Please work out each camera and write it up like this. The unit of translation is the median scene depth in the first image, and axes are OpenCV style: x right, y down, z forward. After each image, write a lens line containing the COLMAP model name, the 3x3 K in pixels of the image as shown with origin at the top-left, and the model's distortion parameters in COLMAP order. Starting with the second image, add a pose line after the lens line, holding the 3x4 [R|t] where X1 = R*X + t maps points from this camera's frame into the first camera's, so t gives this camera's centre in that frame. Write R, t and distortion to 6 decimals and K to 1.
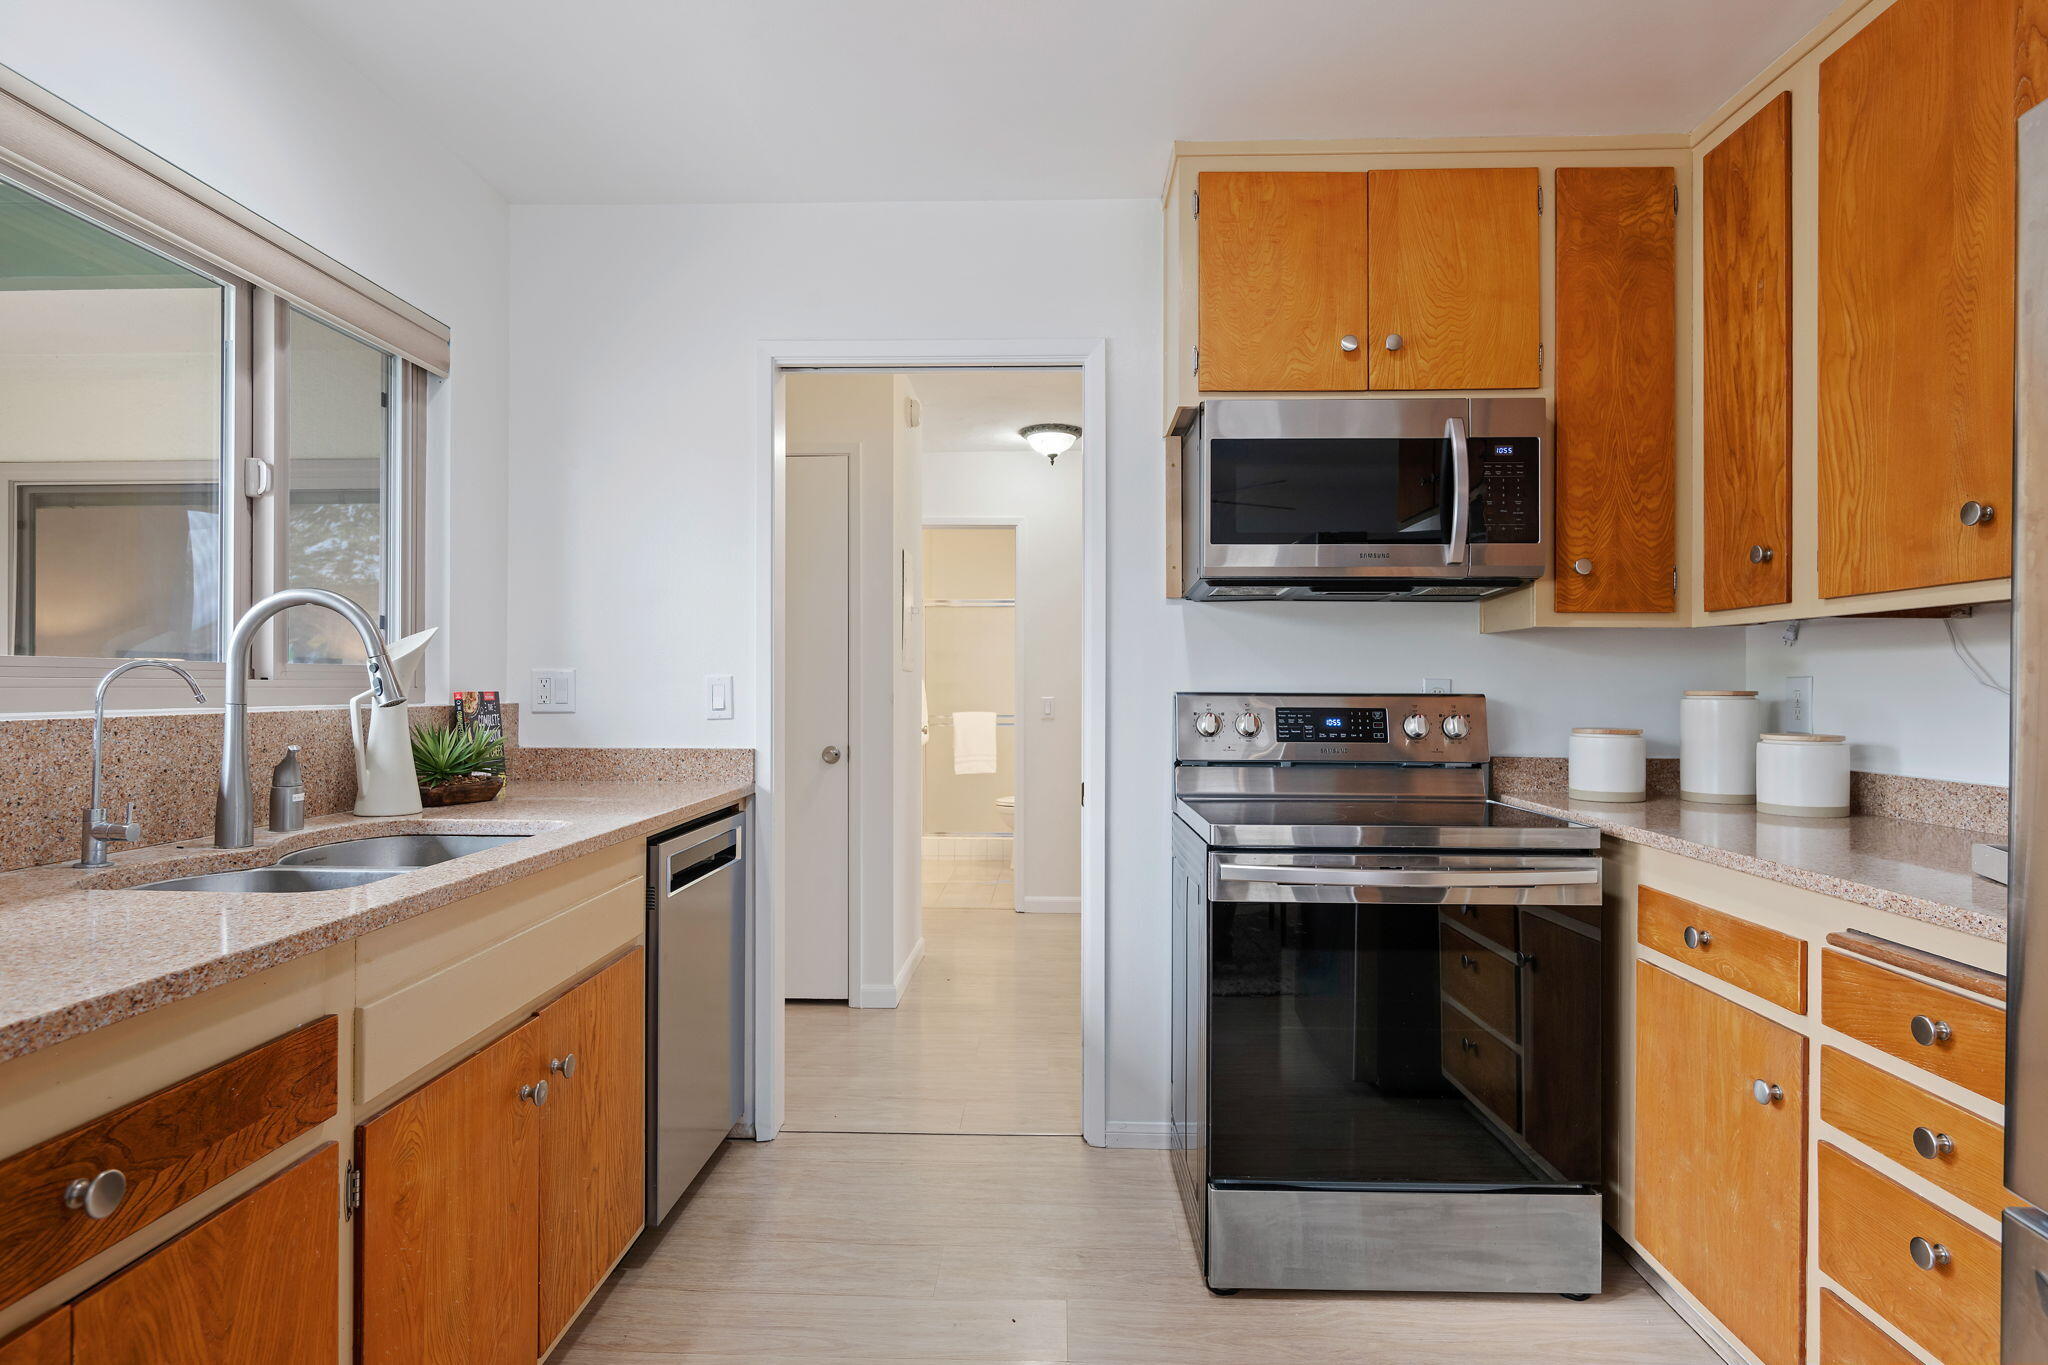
lens RADIAL K [[1131.5, 0, 1020.8], [0, 1131.5, 681.0], [0, 0, 1]] dist [-0.002136, -0.000999]
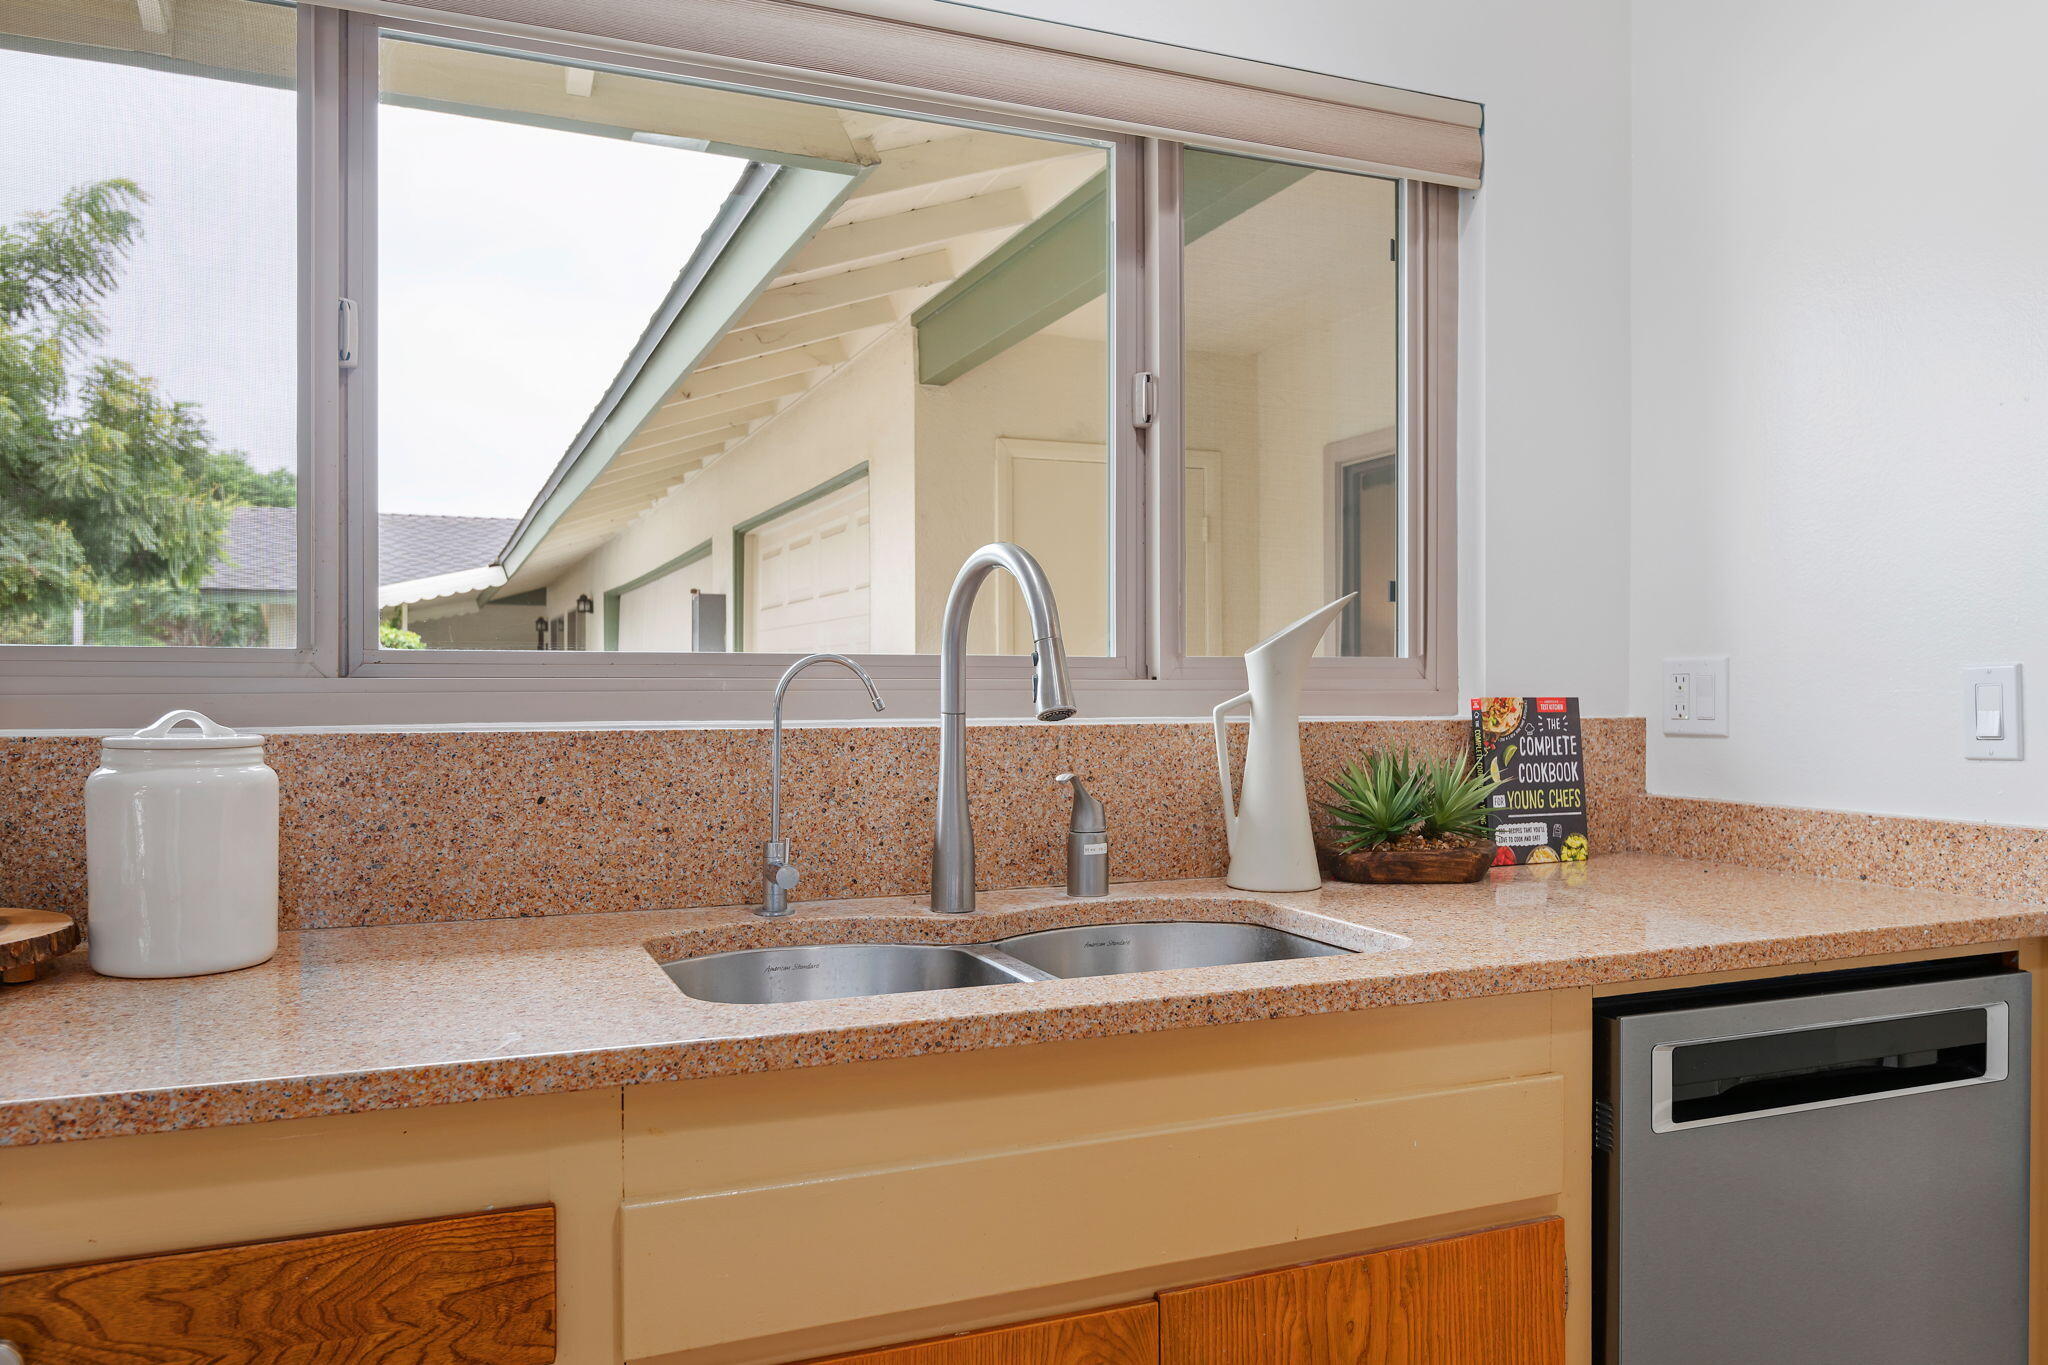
lens RADIAL K [[1472.2, 0, 1022.7], [0, 1472.2, 700.1], [0, 0, 1]] dist [-0.005296, -0.003549]
pose [[0.410204, 0.004099, -0.911985, 0.148320], [0.005900, 0.999957, 0.007149, 0.004469], [0.911975, -0.008313, 0.410162, 0.534078]]
